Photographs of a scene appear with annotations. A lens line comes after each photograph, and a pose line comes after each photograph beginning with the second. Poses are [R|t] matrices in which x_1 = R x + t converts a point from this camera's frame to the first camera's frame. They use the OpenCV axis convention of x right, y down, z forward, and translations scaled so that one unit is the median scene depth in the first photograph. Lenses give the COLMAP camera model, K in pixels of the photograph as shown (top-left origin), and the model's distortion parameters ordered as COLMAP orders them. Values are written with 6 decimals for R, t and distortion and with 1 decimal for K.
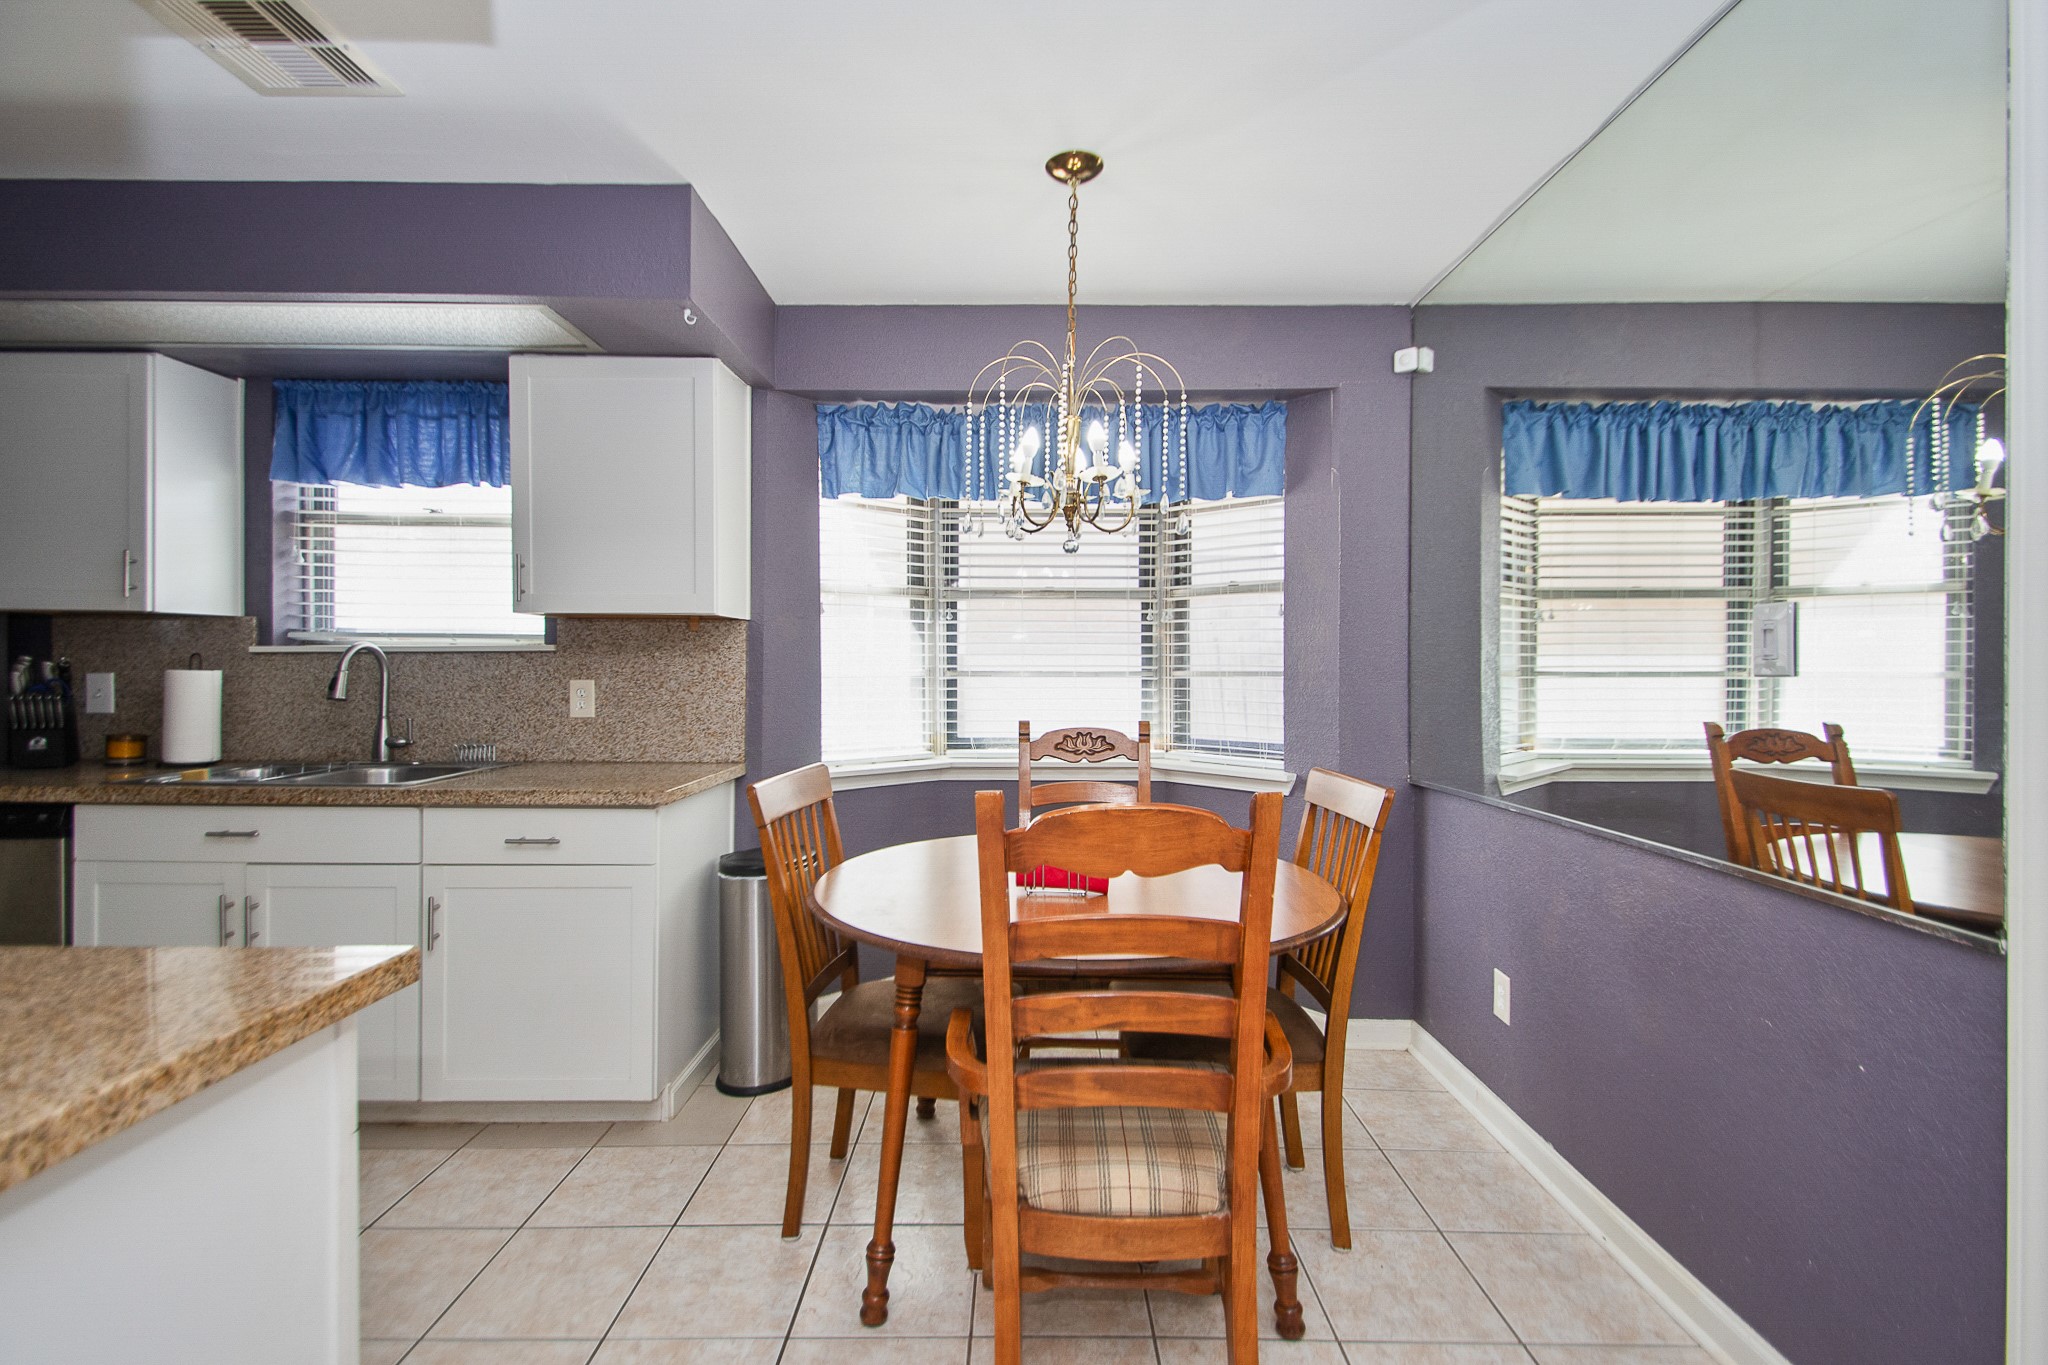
lens RADIAL K [[911.4, 0, 1024.0], [0, 911.4, 682.5], [0, 0, 1]] dist [0.001001, 0.000072]
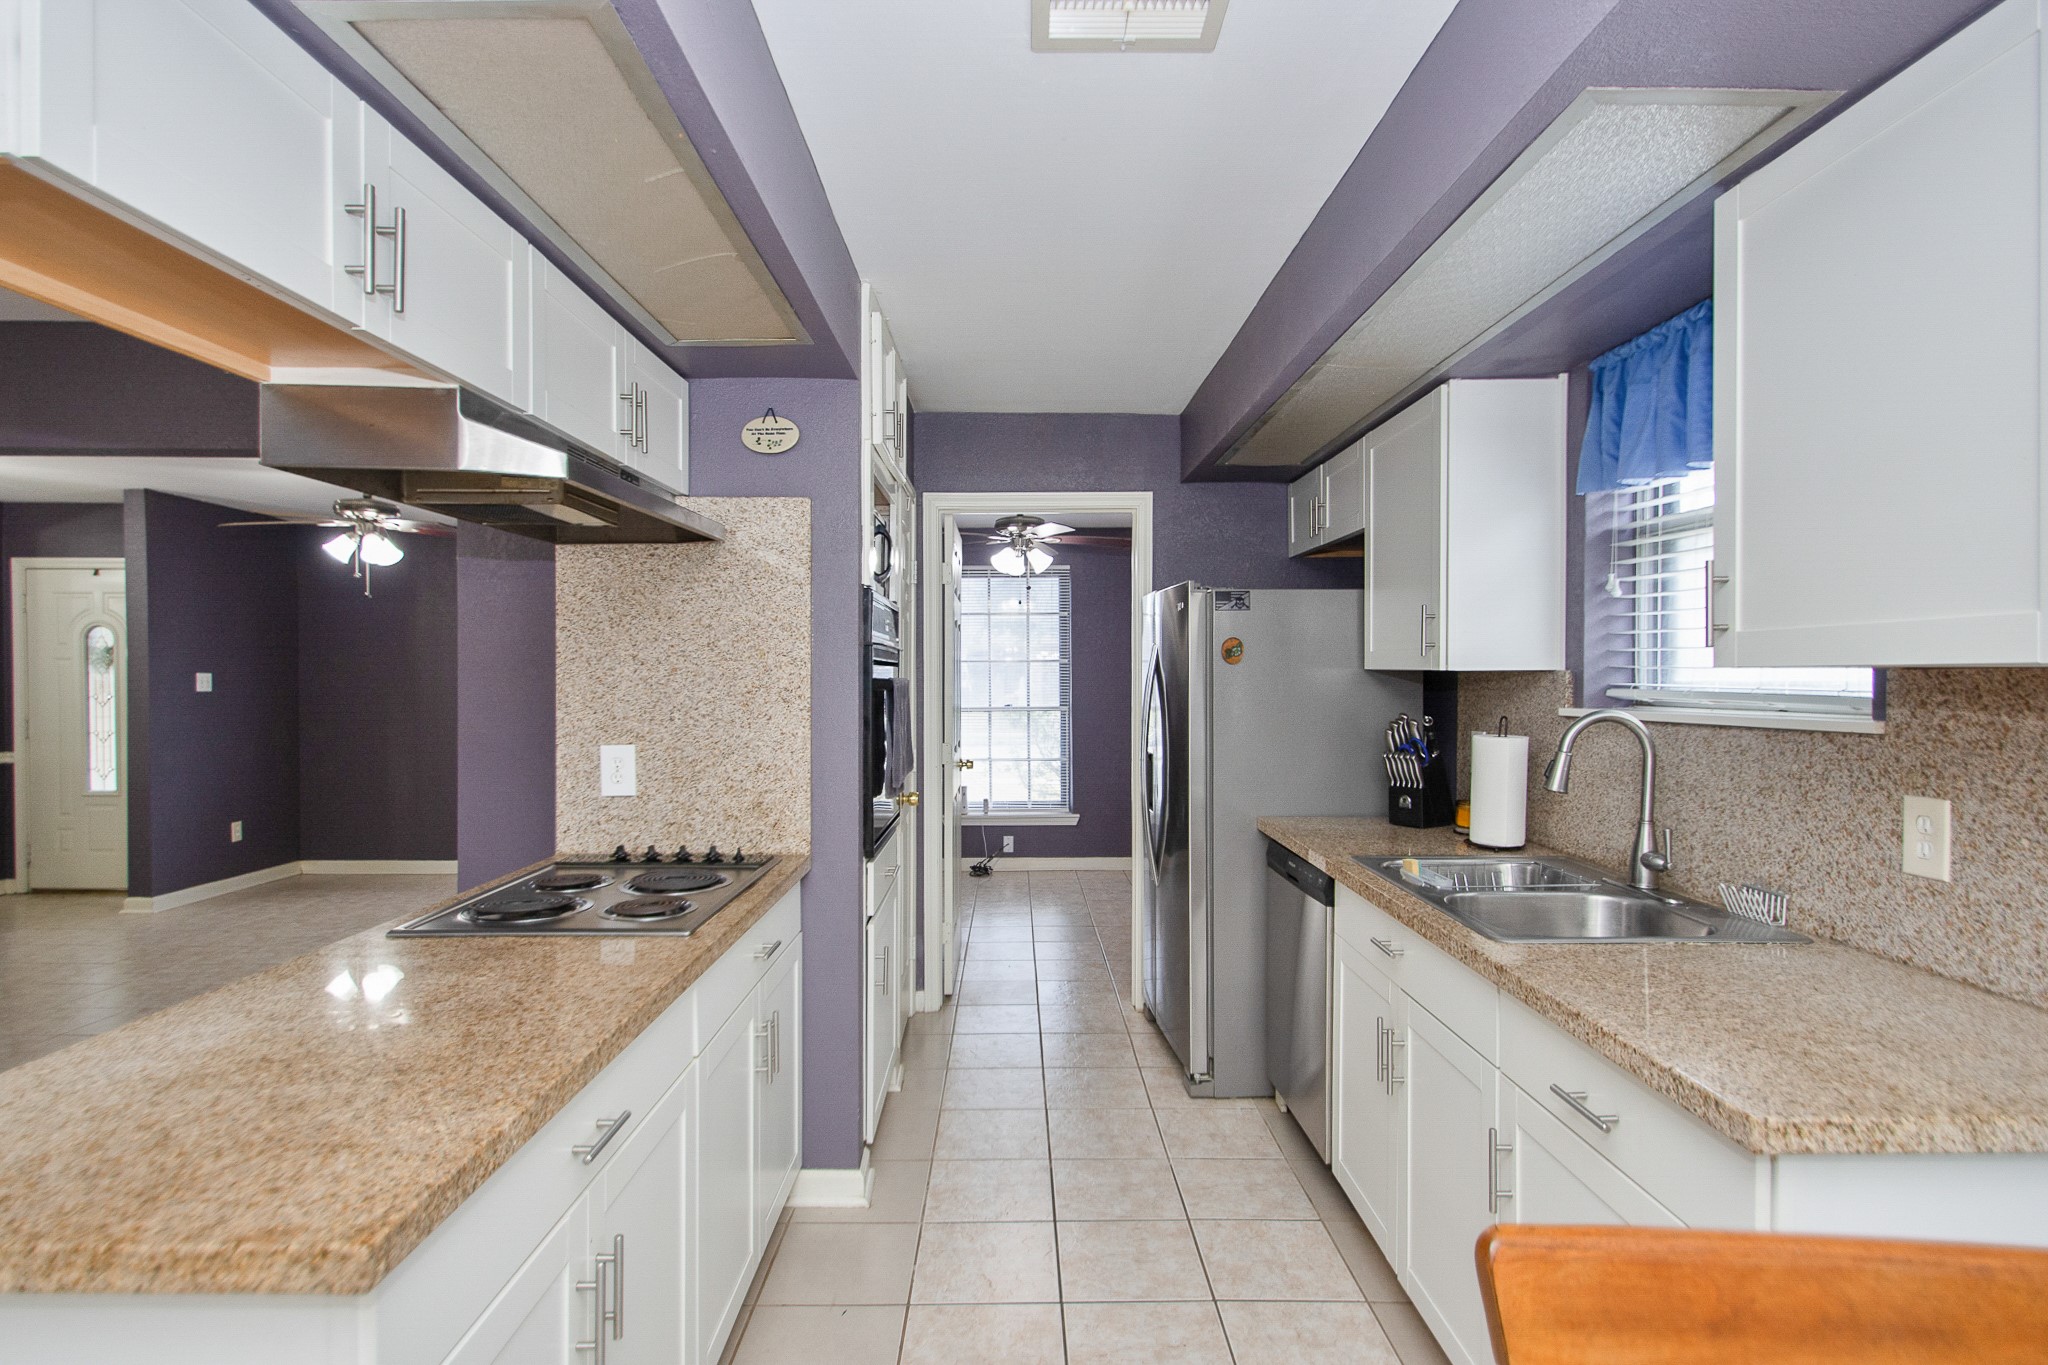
lens RADIAL K [[1042.7, 0, 1024.0], [0, 1042.7, 682.5], [0, 0, 1]] dist [-0.002629, -0.001413]
pose [[0.007030, 0.003760, -0.999968, 0.053060], [-0.016082, 0.999864, 0.003647, -0.057274], [0.999846, 0.016056, 0.007089, 0.524621]]
